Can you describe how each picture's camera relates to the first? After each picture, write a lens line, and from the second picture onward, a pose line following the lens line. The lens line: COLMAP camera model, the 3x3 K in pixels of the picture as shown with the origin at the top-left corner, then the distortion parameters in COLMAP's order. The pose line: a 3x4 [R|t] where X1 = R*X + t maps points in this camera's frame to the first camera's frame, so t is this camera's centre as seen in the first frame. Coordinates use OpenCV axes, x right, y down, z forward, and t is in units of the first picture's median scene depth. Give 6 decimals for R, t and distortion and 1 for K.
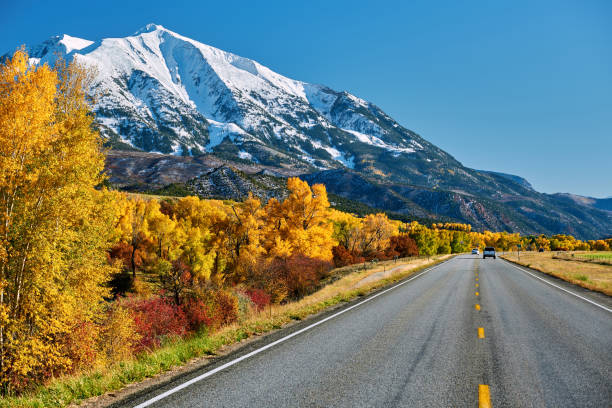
lens RADIAL K [[1317.8, 0, 306.0], [0, 1317.8, 204.0], [0, 0, 1]] dist [-0.000519, 0.213918]
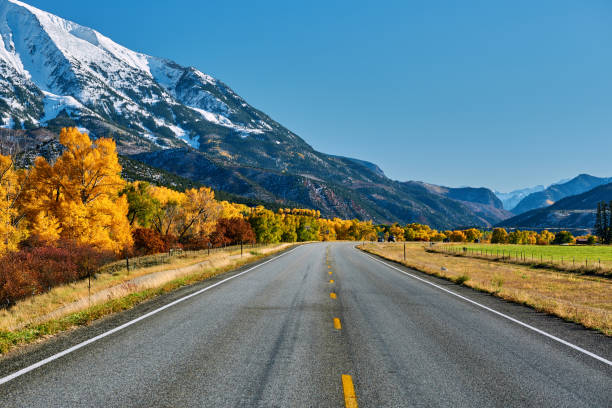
lens RADIAL K [[1317.8, 0, 306.0], [0, 1317.8, 204.0], [0, 0, 1]] dist [-0.000519, 0.213918]
pose [[0.993182, 0.026892, 0.113432, 0.006625], [-0.028114, 0.999563, 0.009186, 0.001854], [-0.113136, -0.012313, 0.993503, 0.053008]]
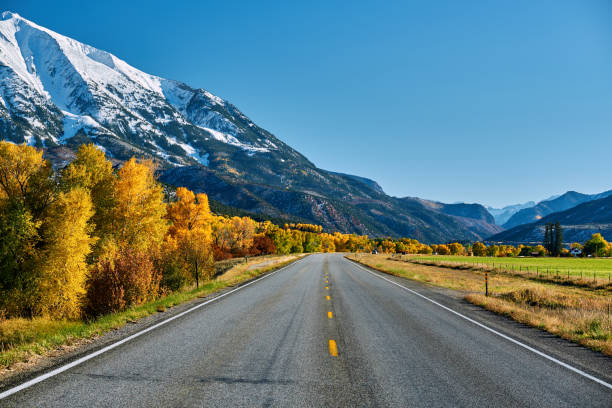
lens RADIAL K [[1379.7, 0, 306.0], [0, 1379.7, 204.0], [0, 0, 1]] dist [-0.016333, 0.117325]
pose [[0.993076, 0.033454, 0.112610, -0.006999], [-0.033830, 0.999427, 0.001430, -0.001862], [-0.112498, -0.005229, 0.993638, -0.053508]]
